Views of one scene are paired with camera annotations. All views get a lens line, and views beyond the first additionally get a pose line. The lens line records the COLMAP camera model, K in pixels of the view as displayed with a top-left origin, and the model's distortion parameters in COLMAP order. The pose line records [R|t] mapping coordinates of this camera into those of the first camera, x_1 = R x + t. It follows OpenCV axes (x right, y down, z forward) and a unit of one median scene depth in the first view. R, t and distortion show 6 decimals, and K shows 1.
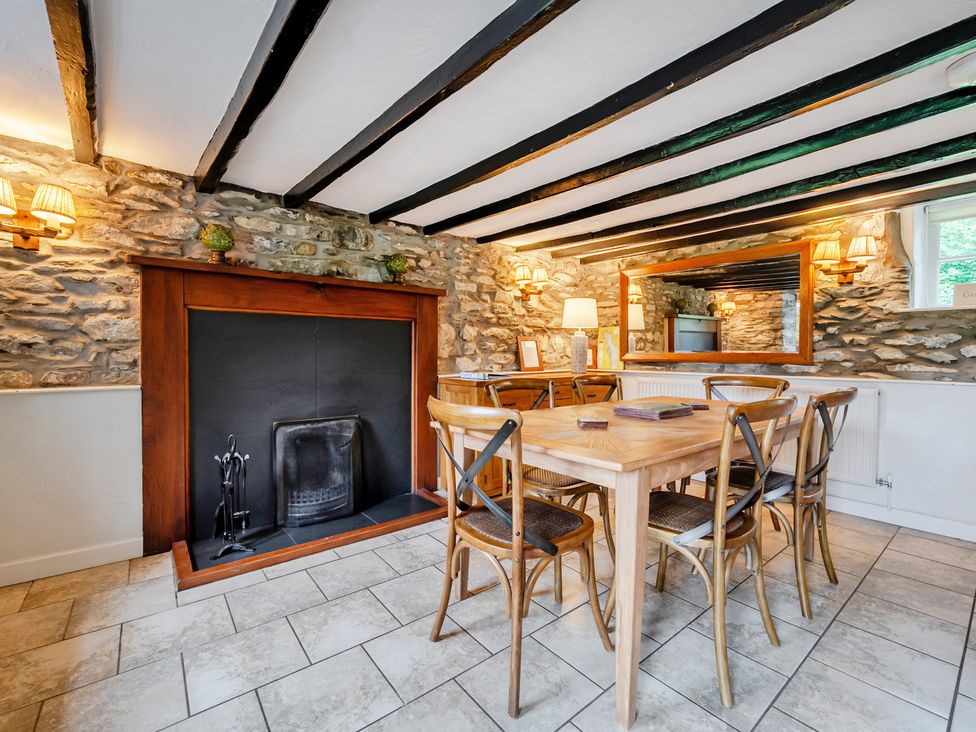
lens RADIAL K [[432.4, 0, 480.3], [0, 432.4, 364.3], [0, 0, 1]] dist [-0.003702, 0.000809]
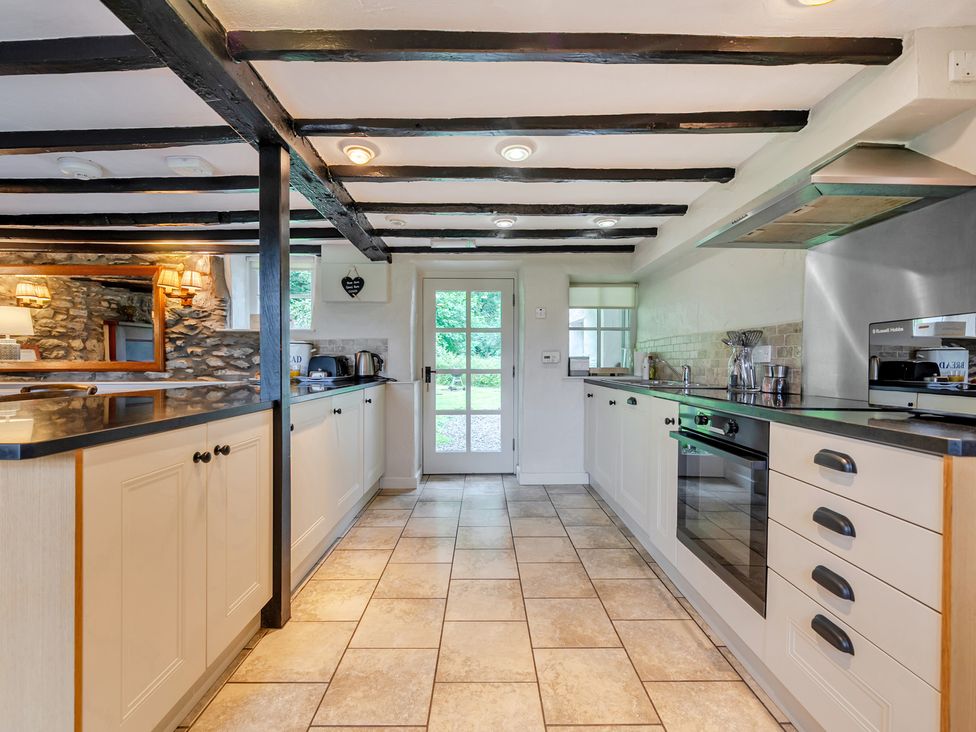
lens RADIAL K [[432.4, 0, 478.9], [0, 432.4, 364.5], [0, 0, 1]] dist [-0.003702, 0.000809]
pose [[0.614668, -0.007979, 0.788745, 0.379552], [0.023056, 0.999703, -0.007855, 0.011572], [-0.788449, 0.023014, 0.614670, -0.437244]]
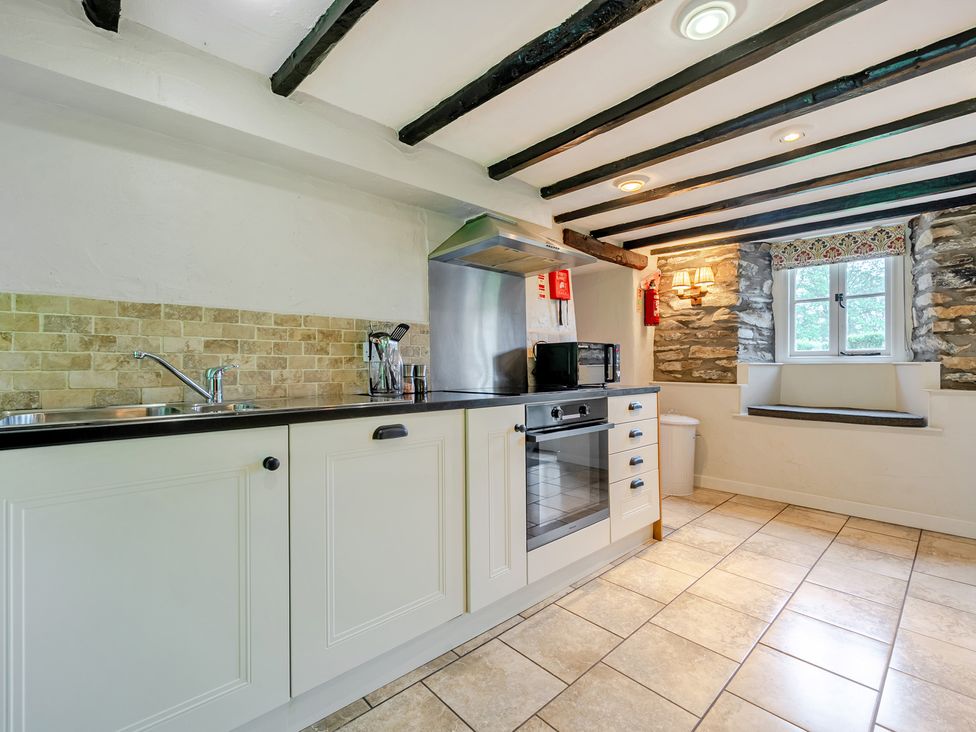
lens RADIAL K [[432.4, 0, 475.8], [0, 432.4, 364.3], [0, 0, 1]] dist [-0.003702, 0.000809]
pose [[-0.997361, -0.009287, -0.072007, 1.191641], [-0.011403, 0.999513, 0.029033, -0.003697], [0.071702, 0.029778, -0.996982, 0.321271]]
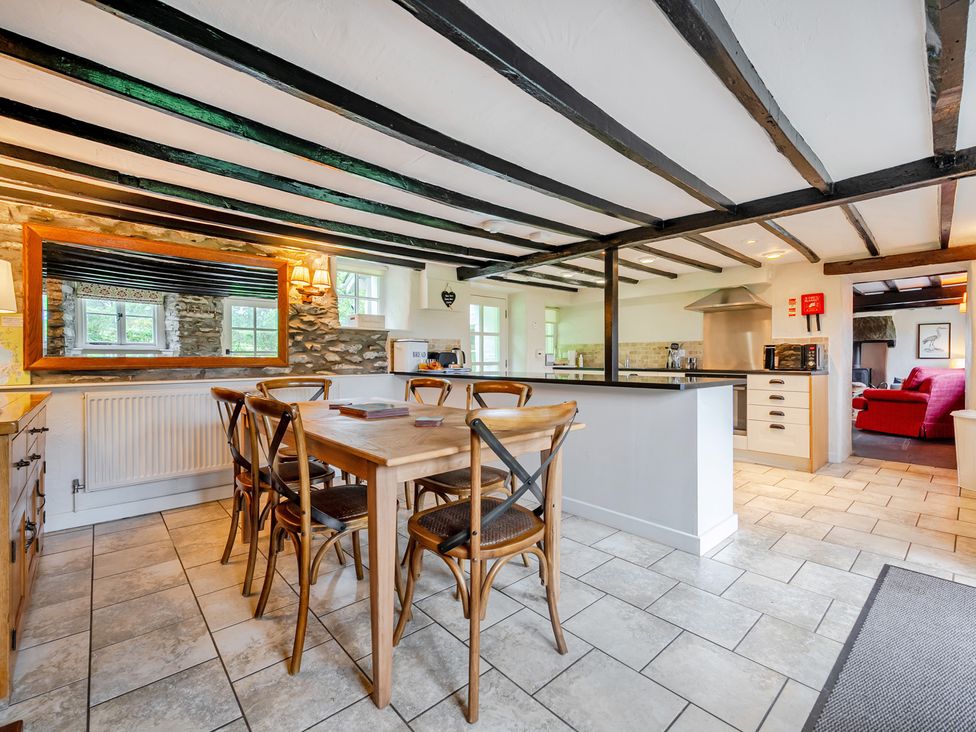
lens RADIAL K [[432.4, 0, 491.6], [0, 432.4, 358.1], [0, 0, 1]] dist [-0.003702, 0.000809]
pose [[-0.062110, -0.007953, 0.998038, -0.474319], [0.027089, 0.999586, 0.009651, -0.019805], [-0.997702, 0.027636, -0.061869, 0.538688]]
